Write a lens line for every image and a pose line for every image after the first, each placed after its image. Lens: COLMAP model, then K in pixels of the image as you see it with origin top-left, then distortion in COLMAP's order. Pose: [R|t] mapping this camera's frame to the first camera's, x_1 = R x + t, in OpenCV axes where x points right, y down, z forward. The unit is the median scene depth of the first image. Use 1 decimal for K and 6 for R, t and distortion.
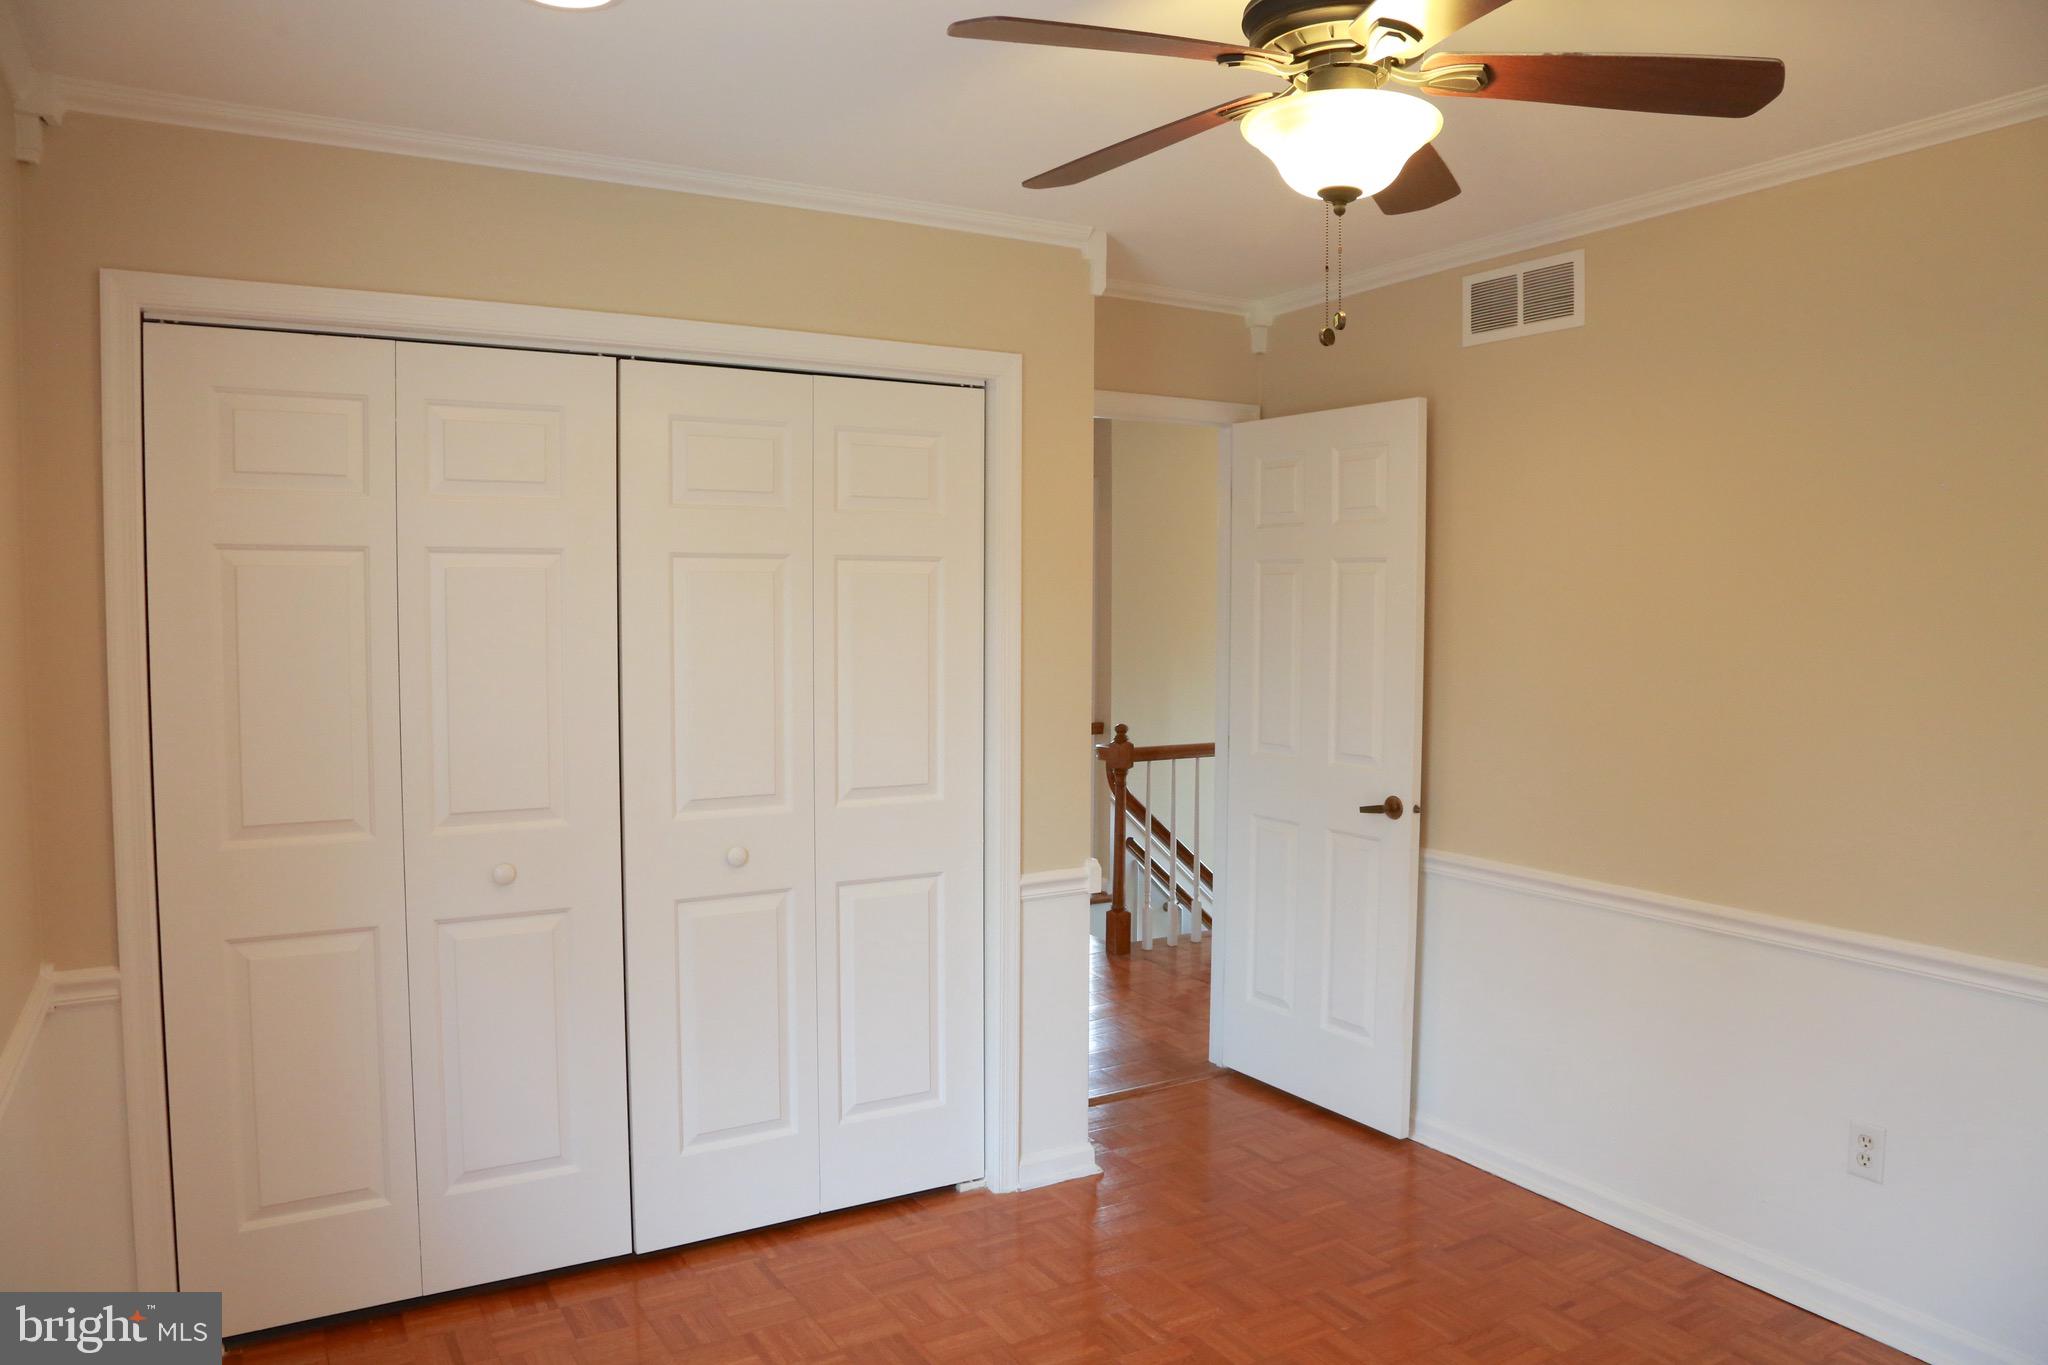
lens RADIAL K [[1380.6, 0, 1024.0], [0, 1380.6, 682.5], [0, 0, 1]] dist [-0.105125, 0.045958]
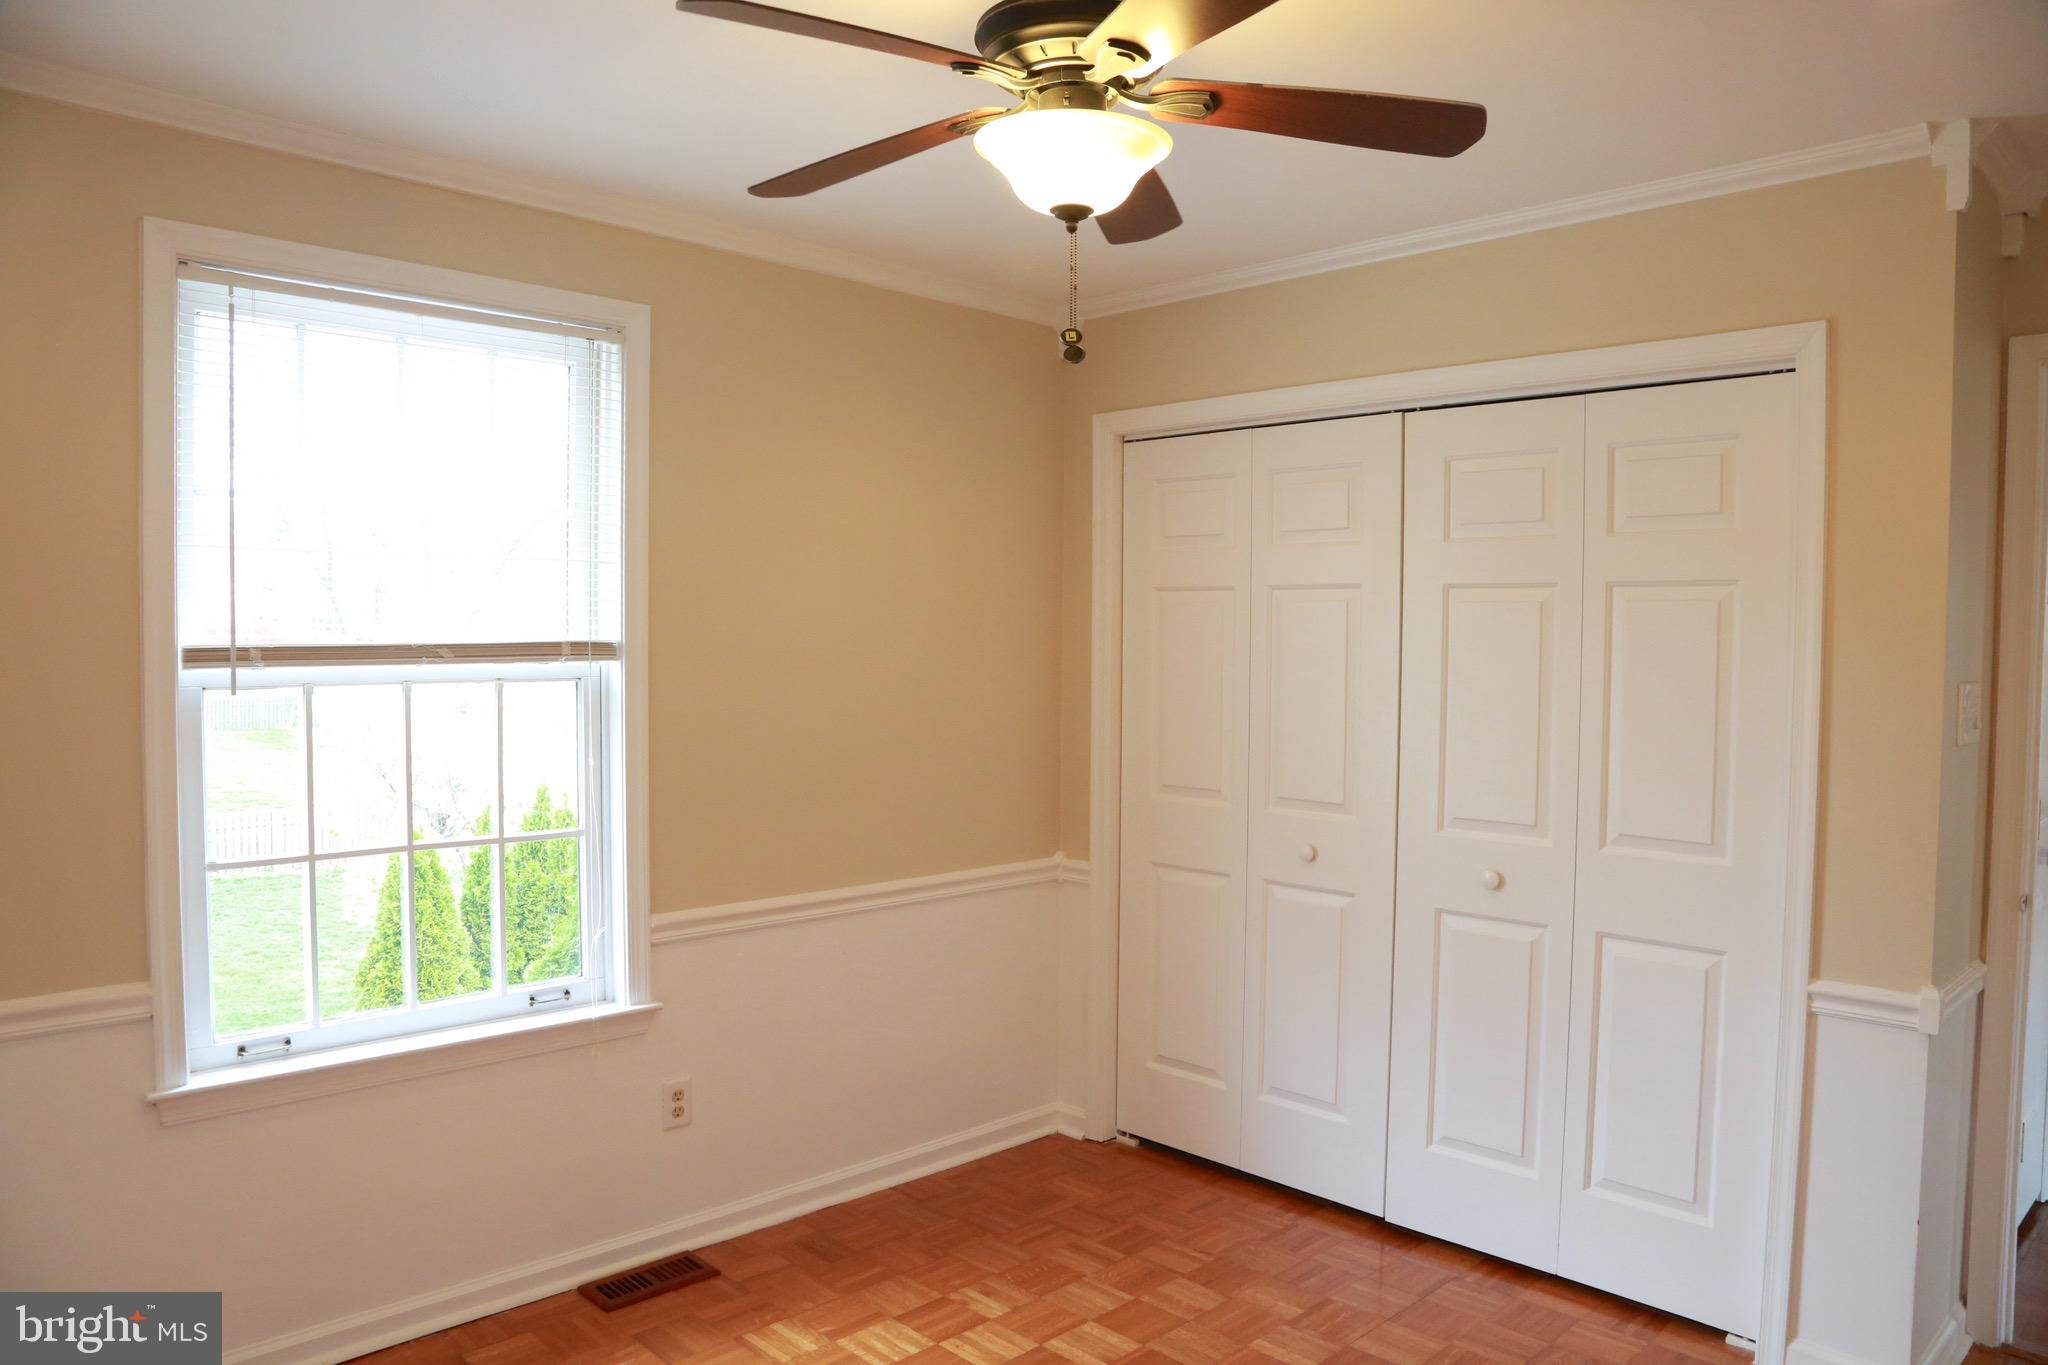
lens RADIAL K [[1398.2, 0, 1036.5], [0, 1398.2, 700.6], [0, 0, 1]] dist [-0.121094, 0.065164]
pose [[0.255275, 0.044334, -0.965851, 0.732534], [-0.067030, 0.997356, 0.028064, -0.013154], [0.964542, 0.057577, 0.257572, 0.429872]]
